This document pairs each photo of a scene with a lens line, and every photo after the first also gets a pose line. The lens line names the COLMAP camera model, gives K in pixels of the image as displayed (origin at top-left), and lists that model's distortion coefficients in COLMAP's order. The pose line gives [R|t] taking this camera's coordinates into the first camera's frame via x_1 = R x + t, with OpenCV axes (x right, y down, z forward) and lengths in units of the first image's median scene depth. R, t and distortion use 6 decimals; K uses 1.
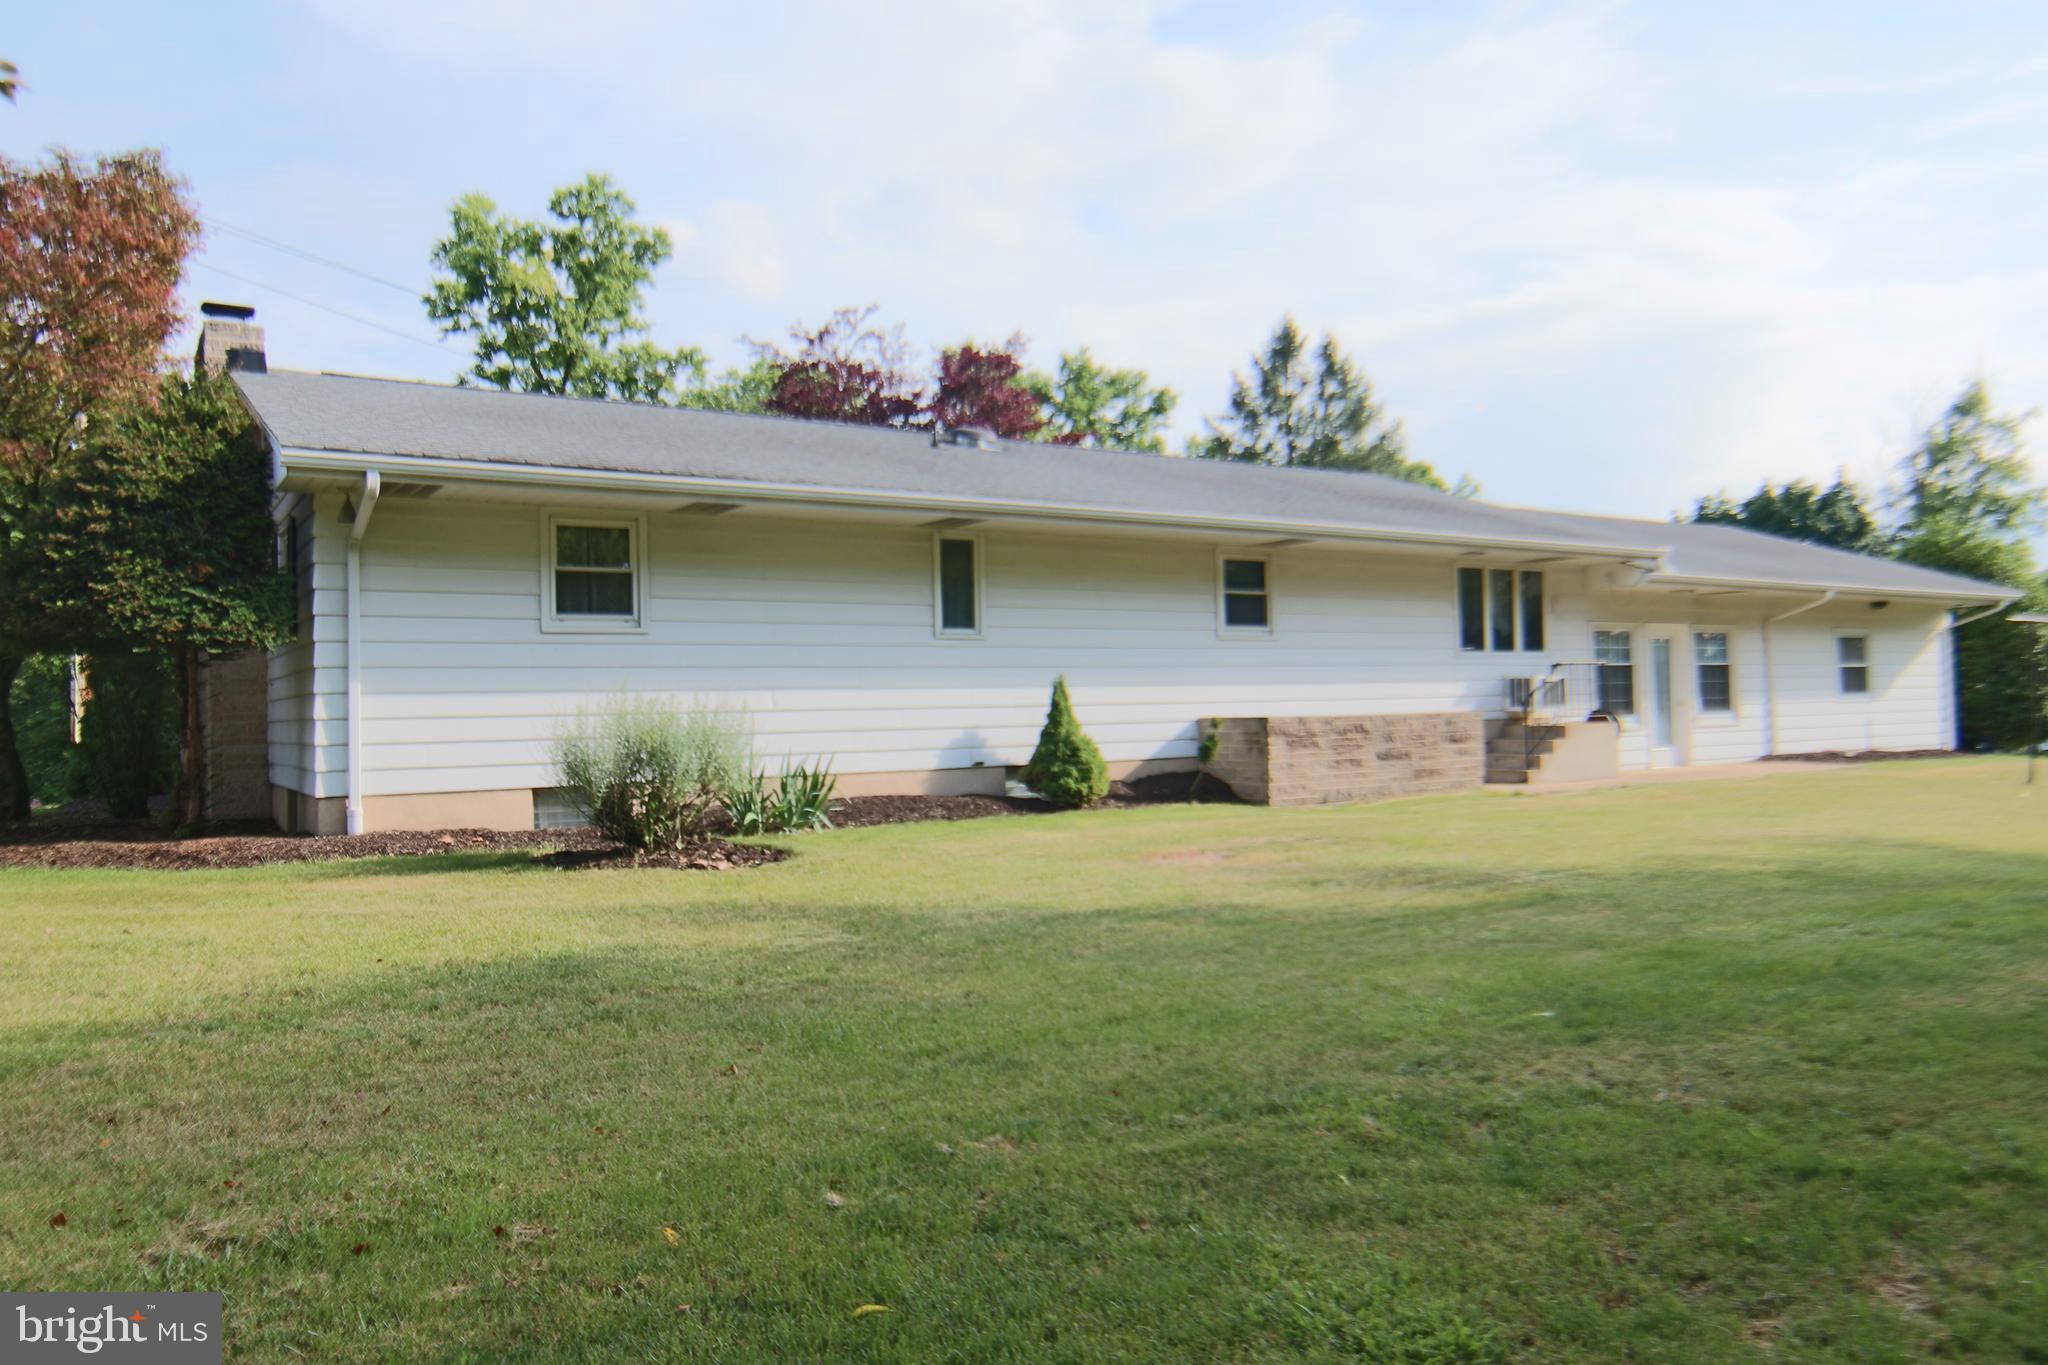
lens RADIAL K [[1291.8, 0, 1024.1], [0, 1291.8, 676.5], [0, 0, 1]] dist [-0.019855, 0.009165]
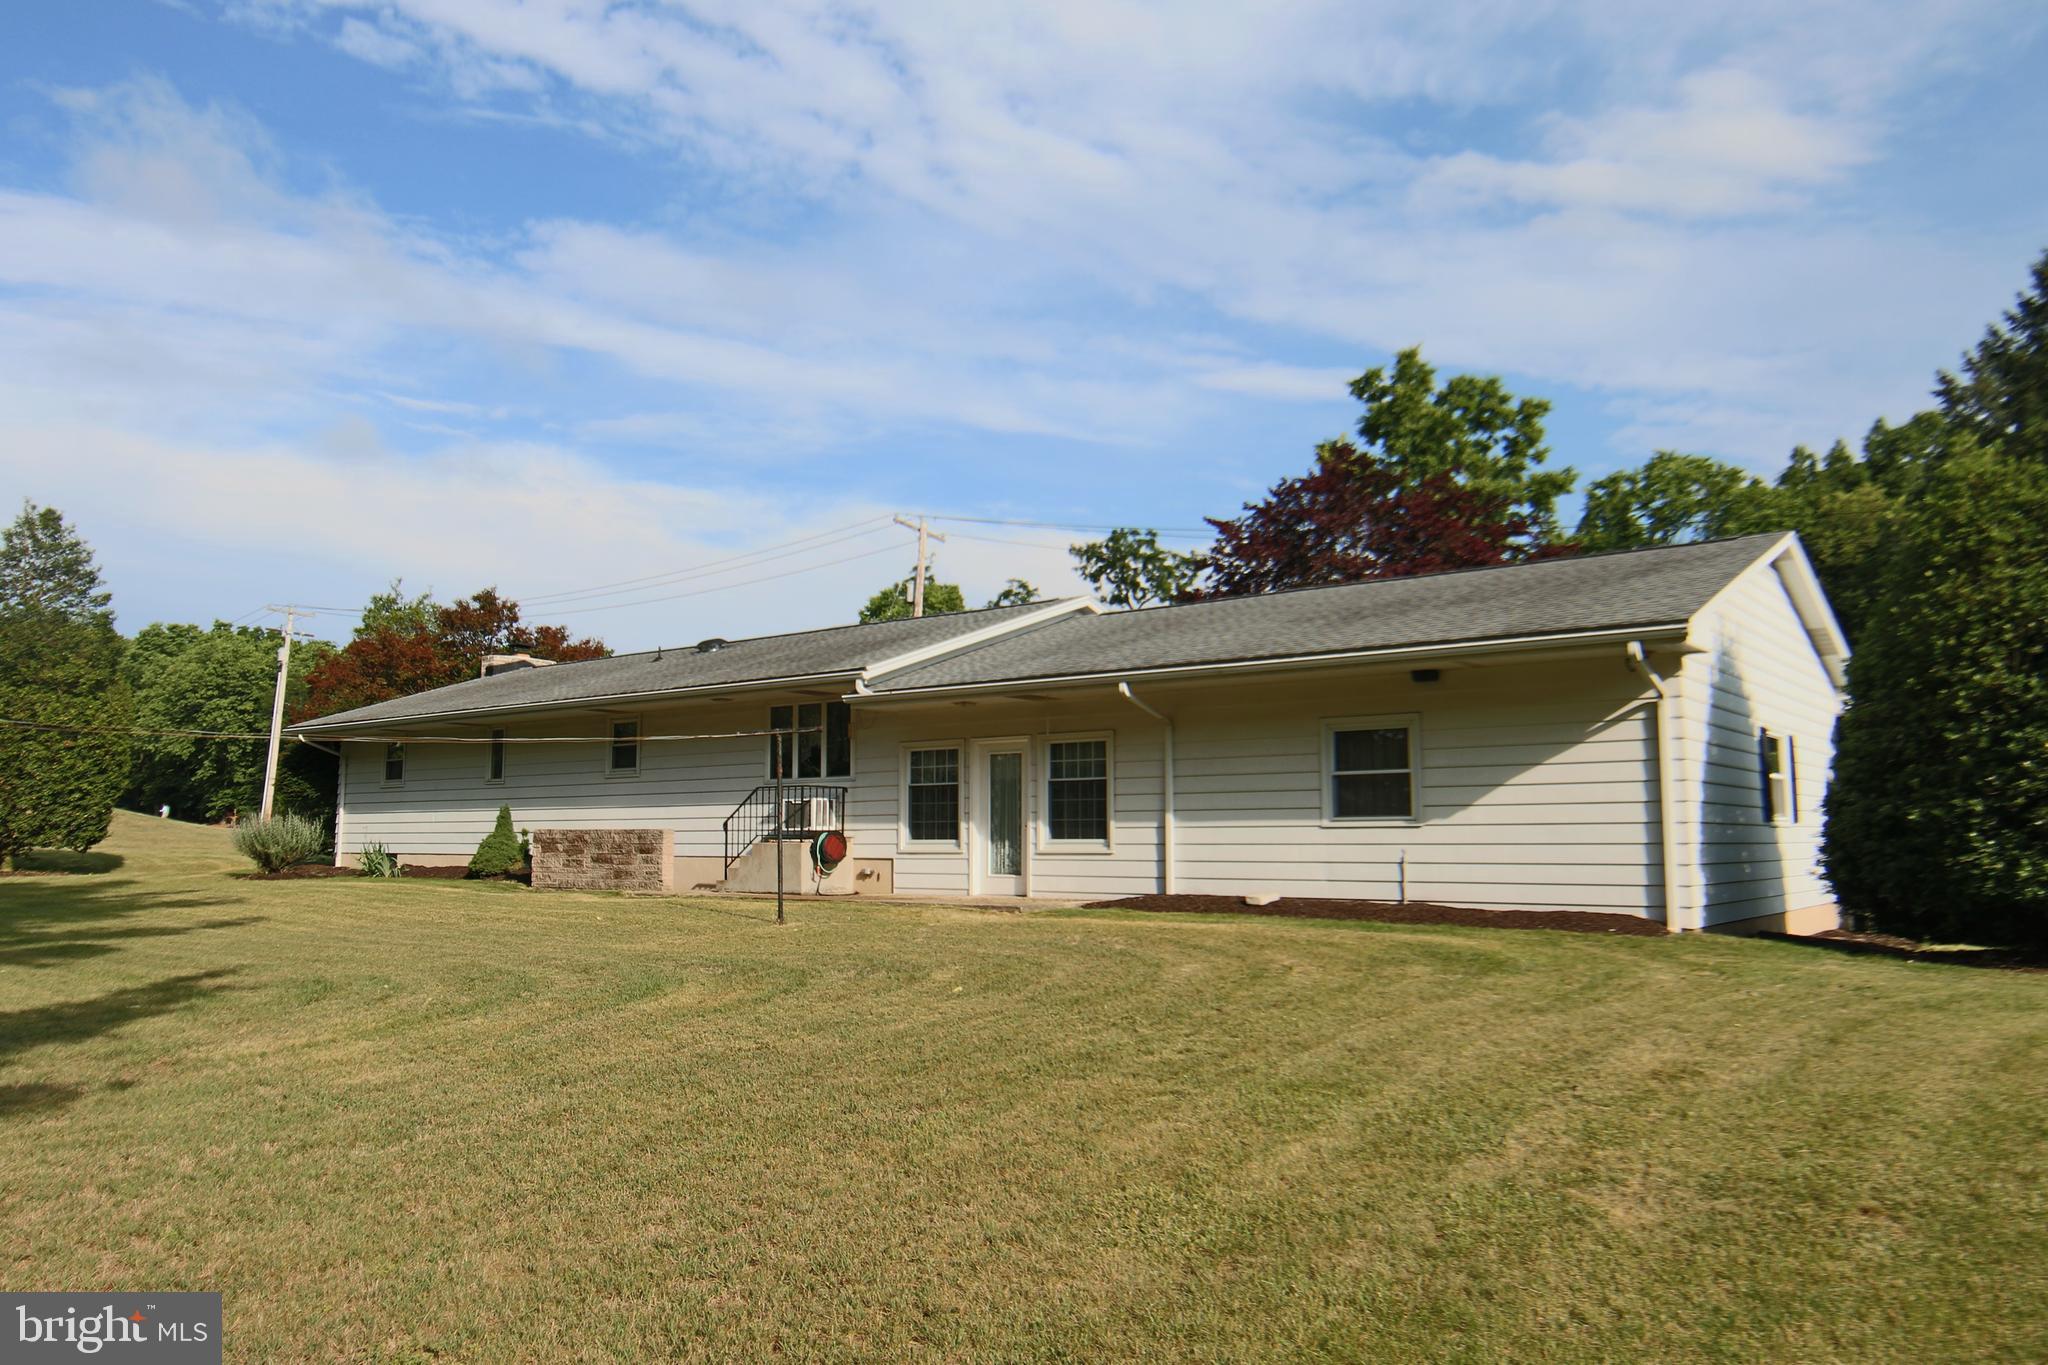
lens RADIAL K [[1291.8, 0, 1023.5], [0, 1291.8, 686.8], [0, 0, 1]] dist [-0.019855, 0.009165]
pose [[0.430343, -0.092902, -0.897872, 1.508045], [0.005864, 0.994956, -0.100136, 0.016223], [0.902646, 0.037828, 0.428718, 0.709835]]
